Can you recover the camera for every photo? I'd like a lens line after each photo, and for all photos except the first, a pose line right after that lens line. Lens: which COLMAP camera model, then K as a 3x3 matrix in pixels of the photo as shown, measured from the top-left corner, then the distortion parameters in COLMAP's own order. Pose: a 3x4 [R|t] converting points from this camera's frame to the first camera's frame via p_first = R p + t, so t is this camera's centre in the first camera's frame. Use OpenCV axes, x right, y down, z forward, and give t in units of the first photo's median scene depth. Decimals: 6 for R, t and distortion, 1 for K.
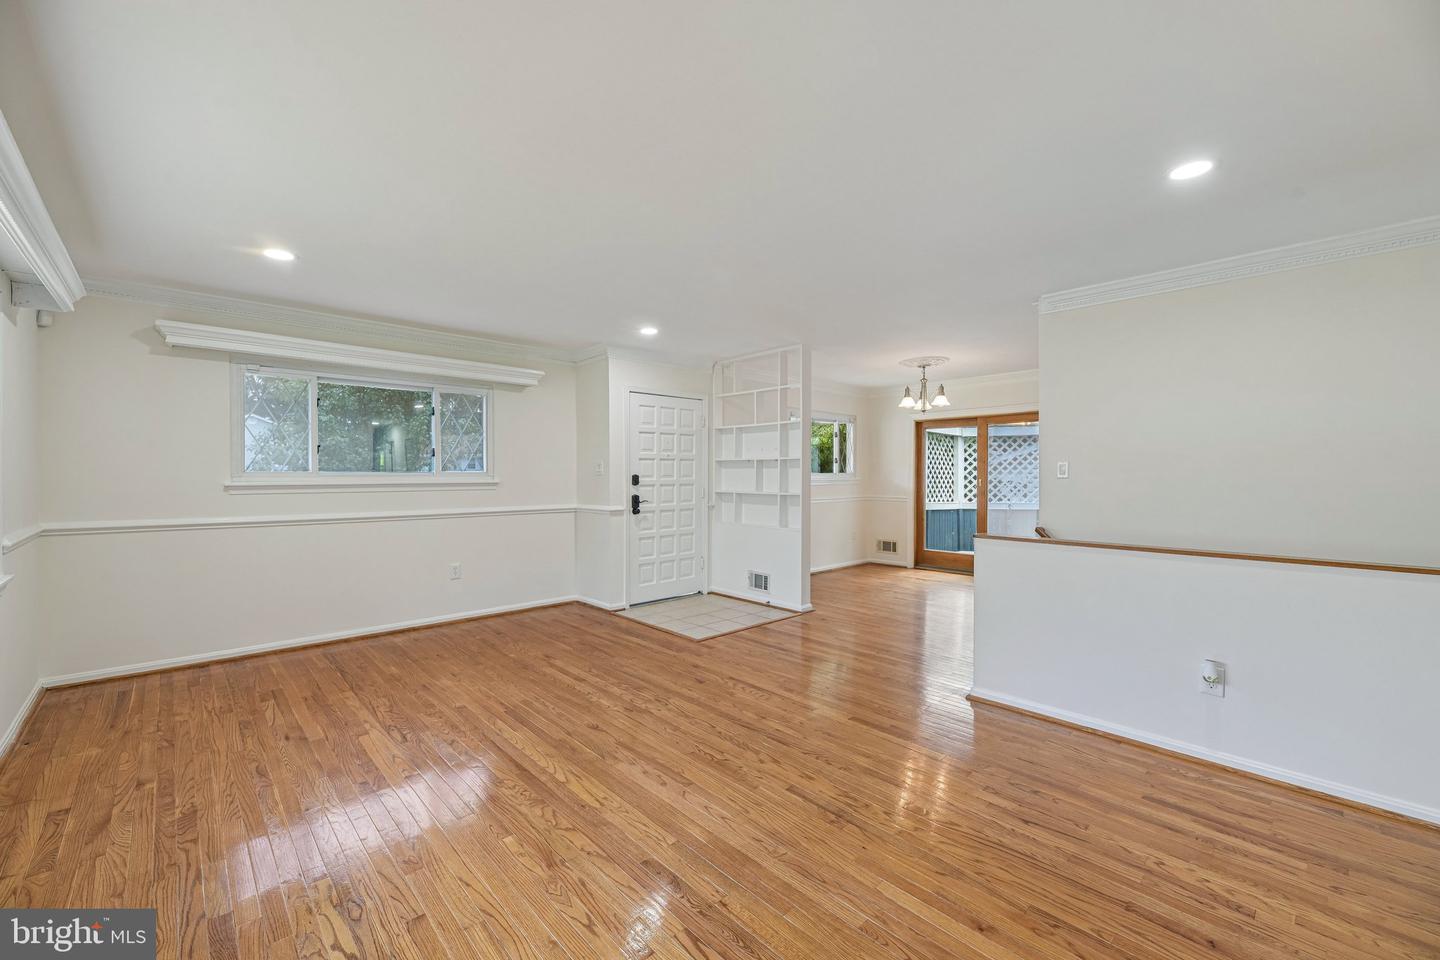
lens RADIAL K [[585.7, 0, 730.6], [0, 585.7, 479.6], [0, 0, 1]] dist [-0.002773, -0.001314]
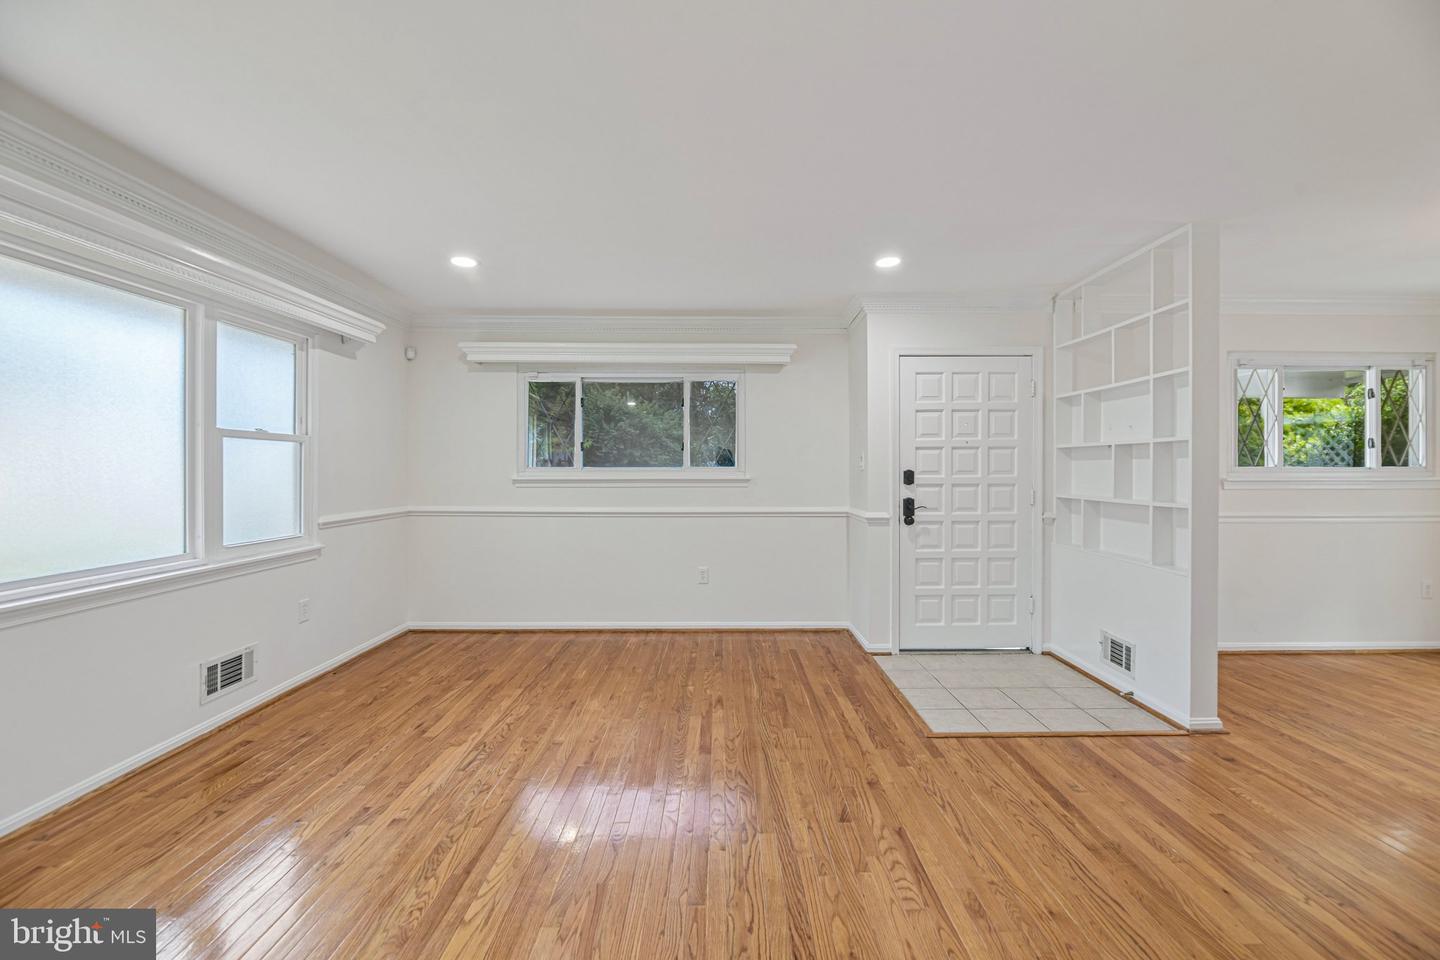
lens RADIAL K [[585.7, 0, 723.4], [0, 585.7, 478.6], [0, 0, 1]] dist [-0.002773, -0.001314]
pose [[0.726947, 0.005860, -0.686668, 0.190590], [-0.006754, 0.999976, 0.001383, 0.002231], [0.686660, 0.003633, 0.726970, 0.358182]]
